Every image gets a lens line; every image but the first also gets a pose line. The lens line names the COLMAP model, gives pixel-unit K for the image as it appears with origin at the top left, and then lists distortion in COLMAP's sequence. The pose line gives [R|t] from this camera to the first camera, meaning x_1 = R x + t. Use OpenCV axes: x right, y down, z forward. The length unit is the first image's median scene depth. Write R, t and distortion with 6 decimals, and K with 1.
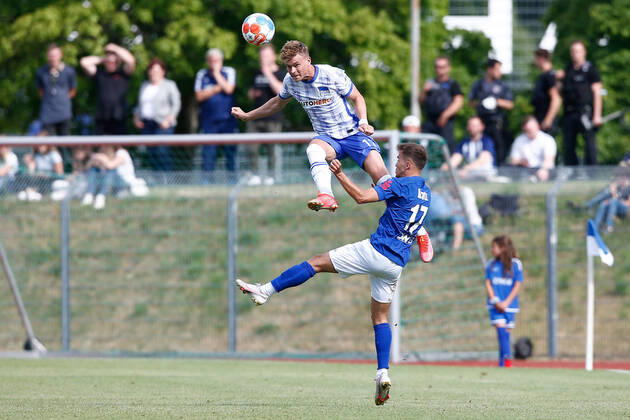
lens RADIAL K [[4523.3, 0, 315.0], [0, 4523.3, 210.0], [0, 0, 1]] dist [0.317561, -23.996454]
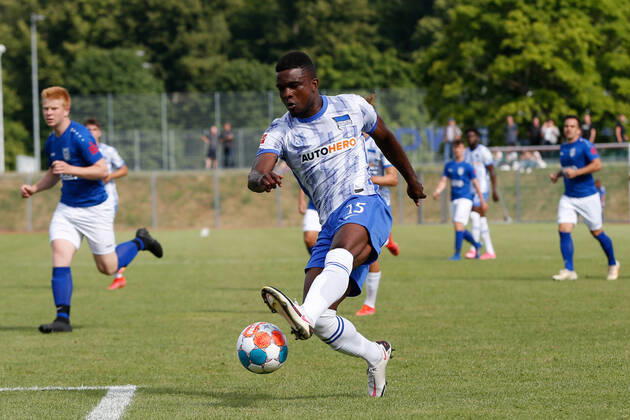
lens RADIAL K [[4523.3, 0, 315.0], [0, 4523.3, 210.0], [0, 0, 1]] dist [0.317561, -23.996454]
pose [[0.998218, -0.012097, -0.058439, -0.015705], [0.011089, 0.999785, -0.017536, 0.073771], [0.058639, 0.016856, 0.998137, -1.915281]]
